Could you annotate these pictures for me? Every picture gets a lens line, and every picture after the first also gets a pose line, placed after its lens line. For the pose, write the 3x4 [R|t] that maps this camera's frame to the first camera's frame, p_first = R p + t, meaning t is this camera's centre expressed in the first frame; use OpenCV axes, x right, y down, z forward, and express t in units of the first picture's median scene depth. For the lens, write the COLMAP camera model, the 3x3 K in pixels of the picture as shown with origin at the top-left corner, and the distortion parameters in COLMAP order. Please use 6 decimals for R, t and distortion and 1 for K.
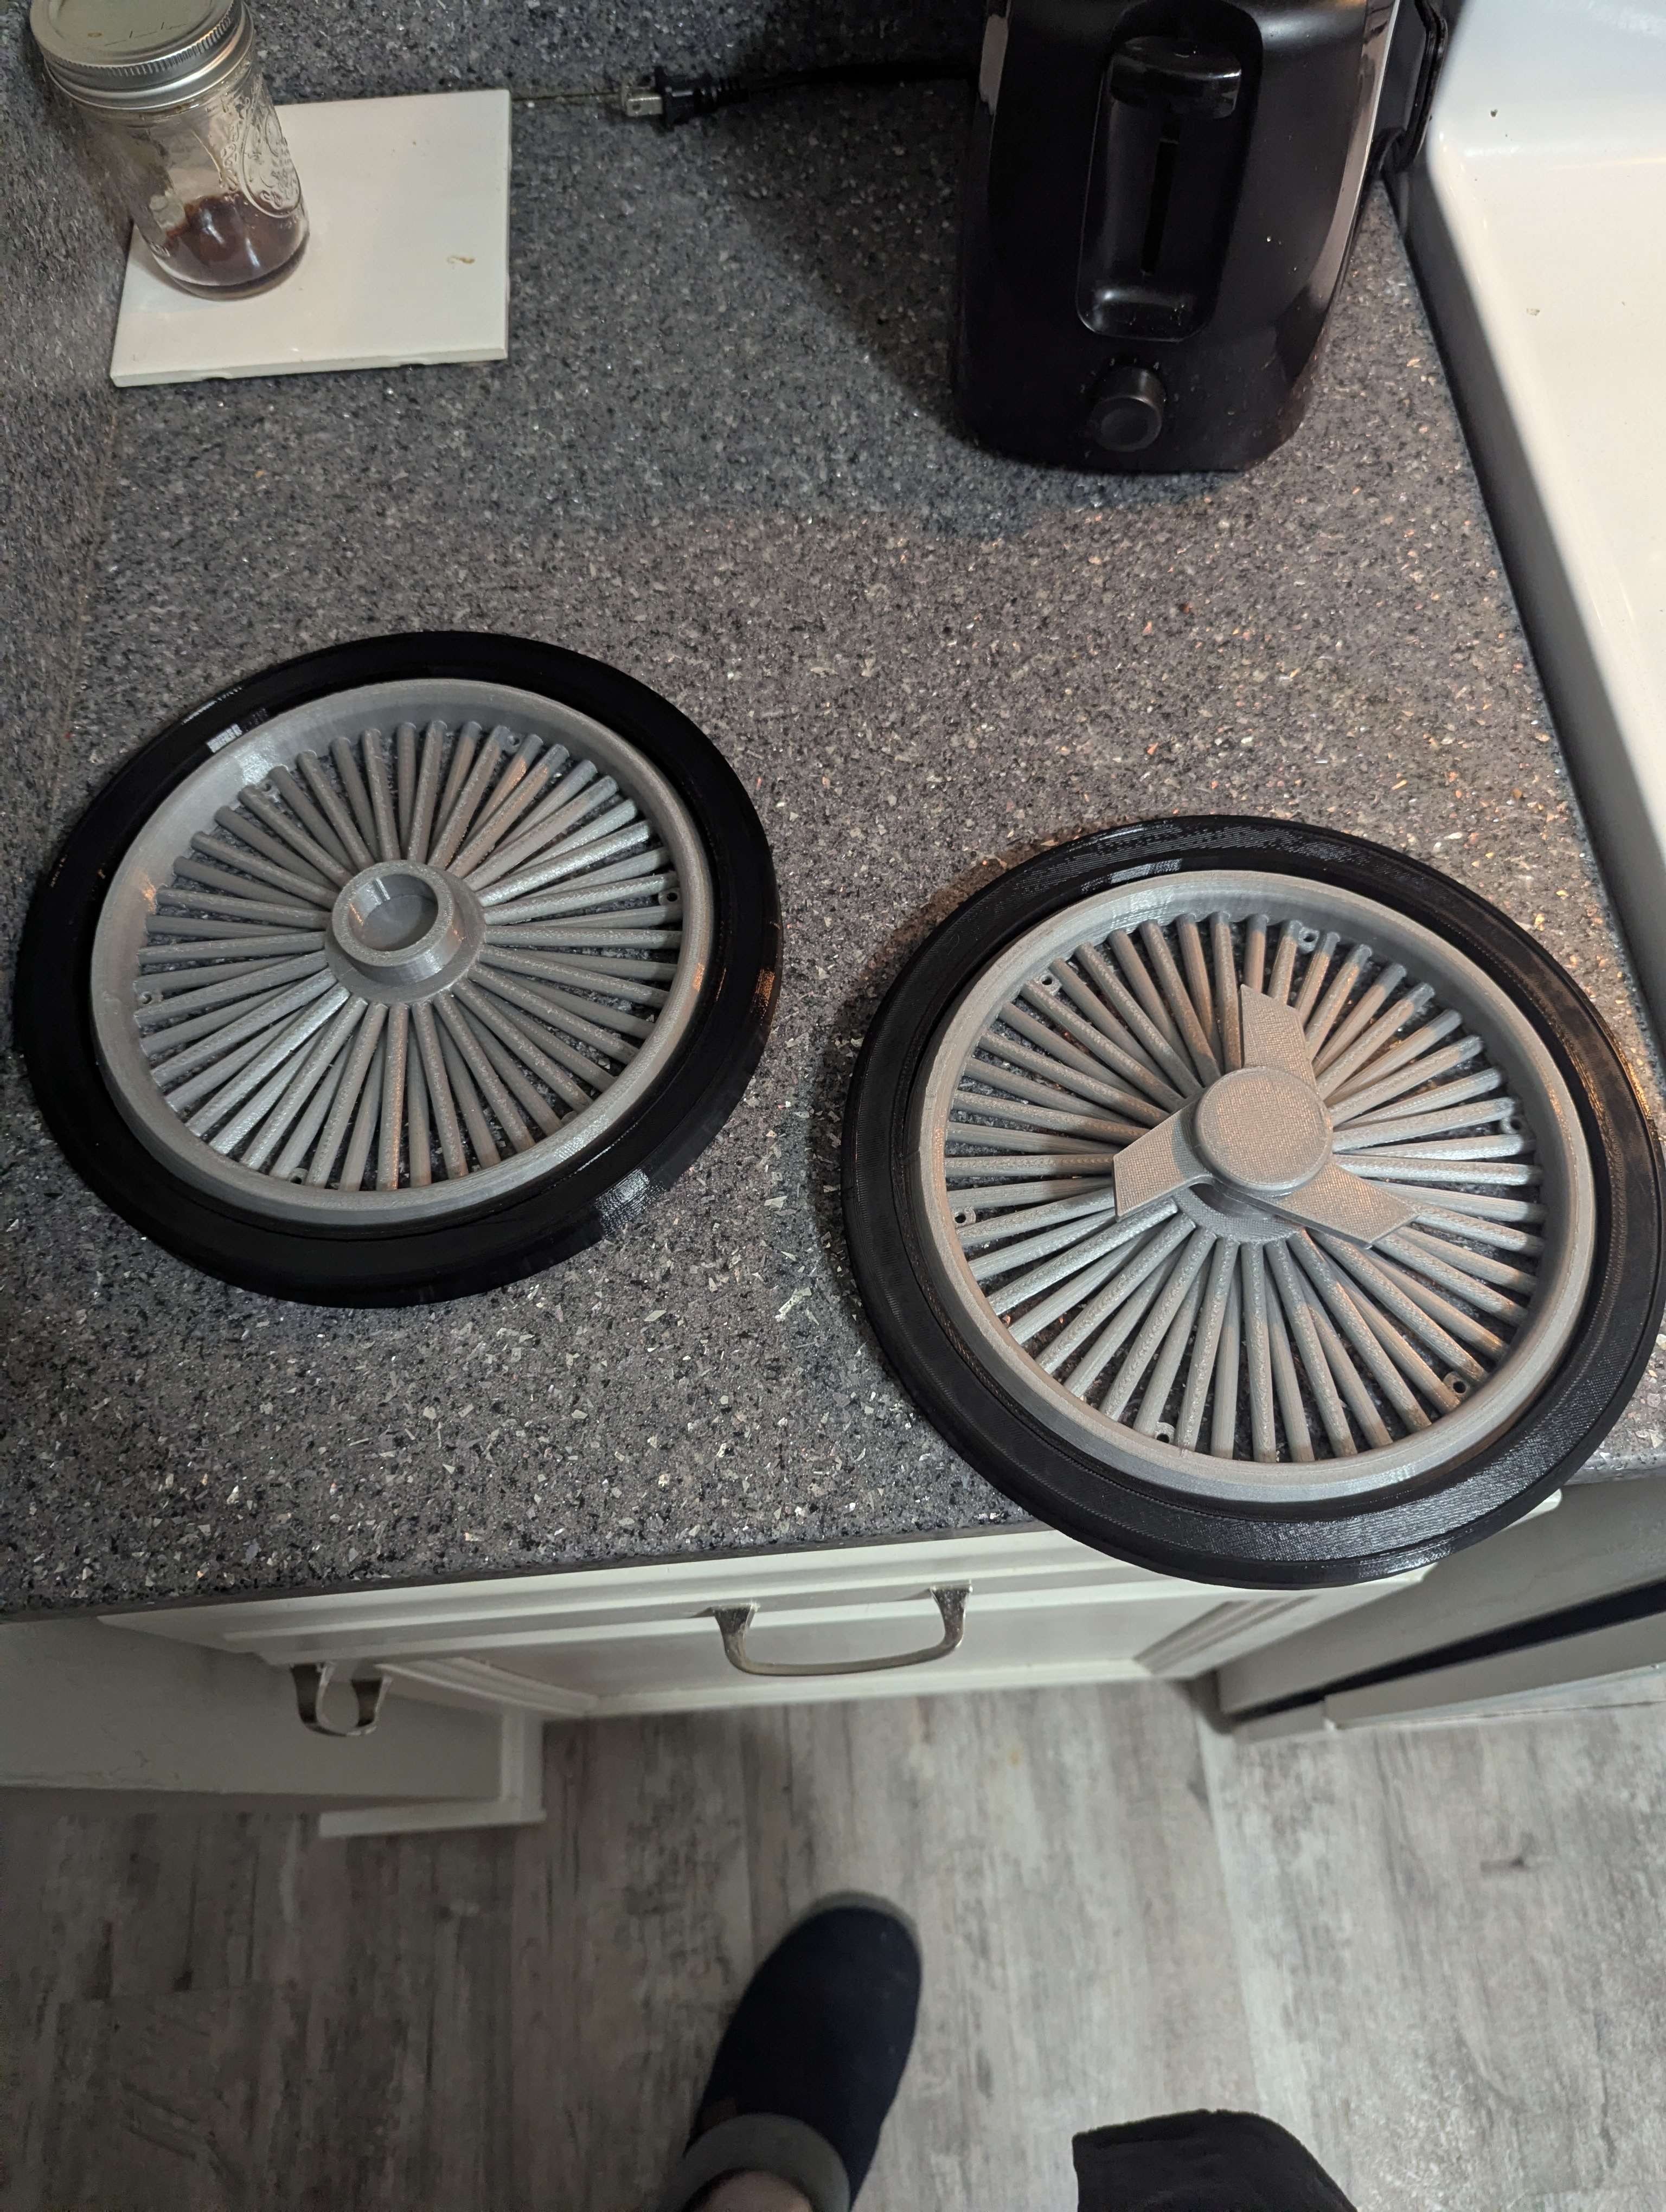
lens RADIAL K [[1567.1, 0, 843.9], [0, 1567.1, 1114.3], [0, 0, 1]] dist [0.010996, 0.001815]
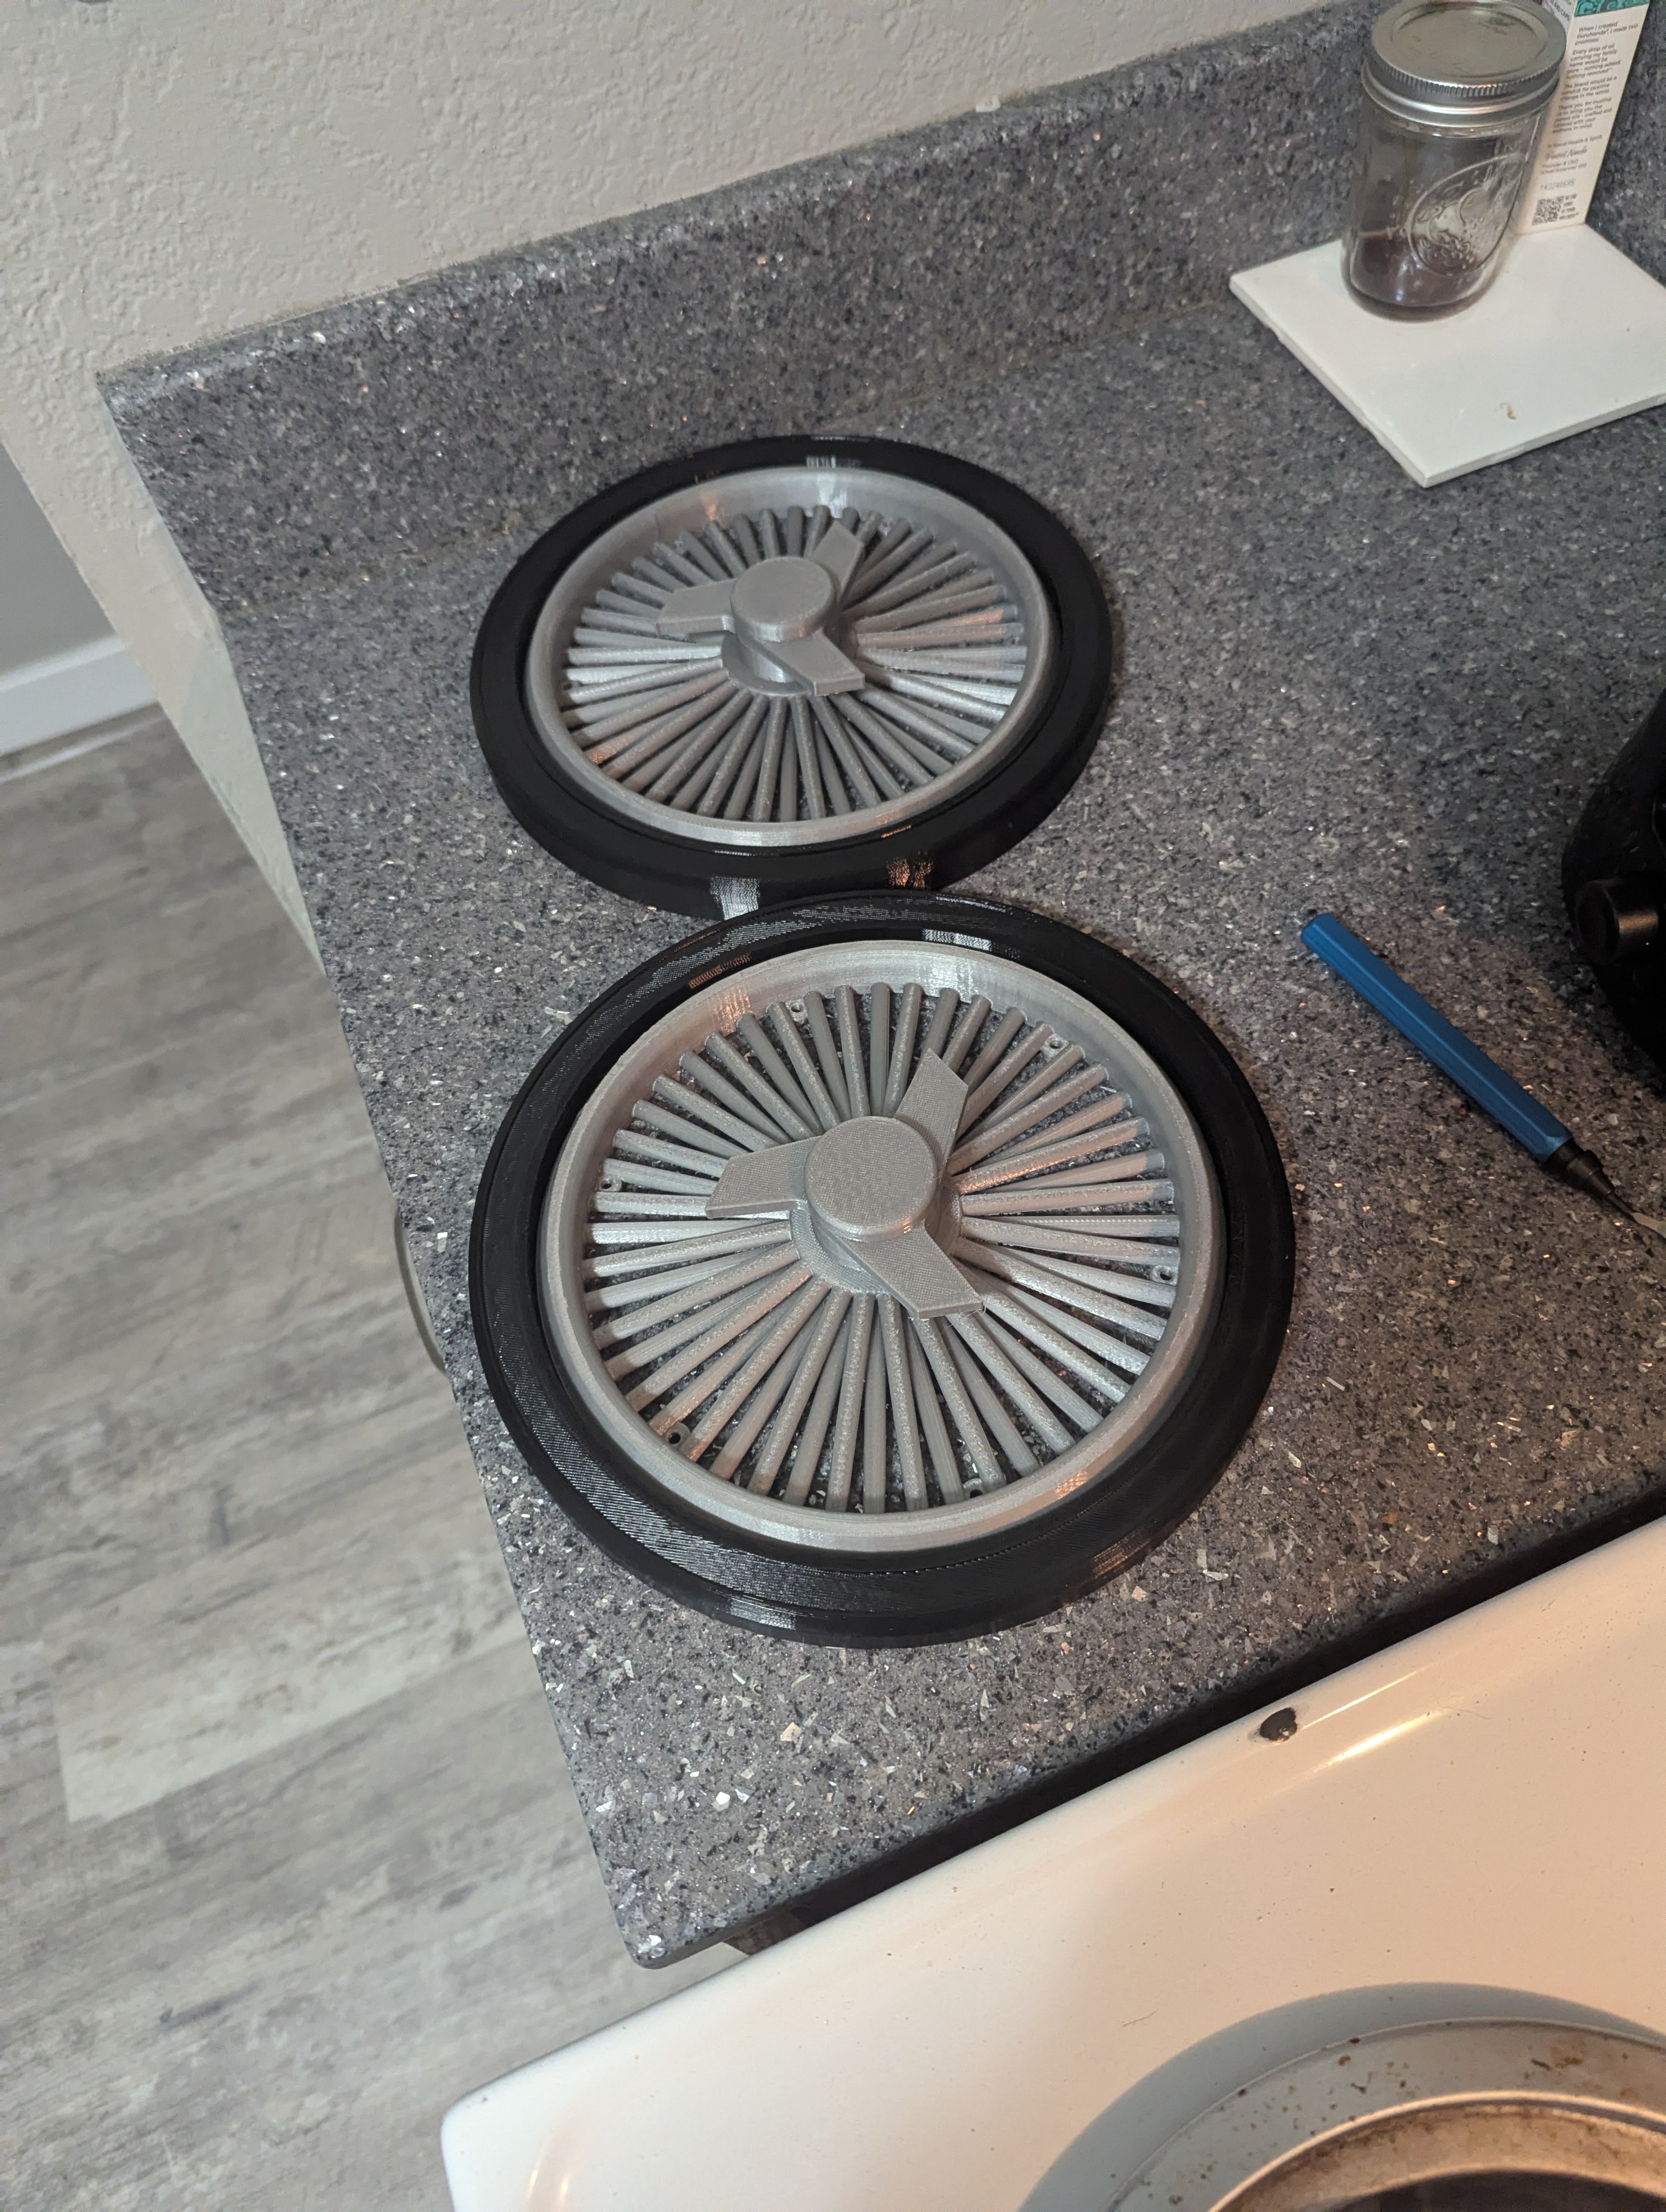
lens RADIAL K [[1567.1, 0, 847.5], [0, 1567.1, 1101.9], [0, 0, 1]] dist [0.010996, 0.001815]
pose [[0.312677, 0.813537, -0.490295, 0.540948], [-0.842253, 0.476103, 0.252855, -0.264746], [0.439138, 0.333891, 0.834071, 0.143542]]
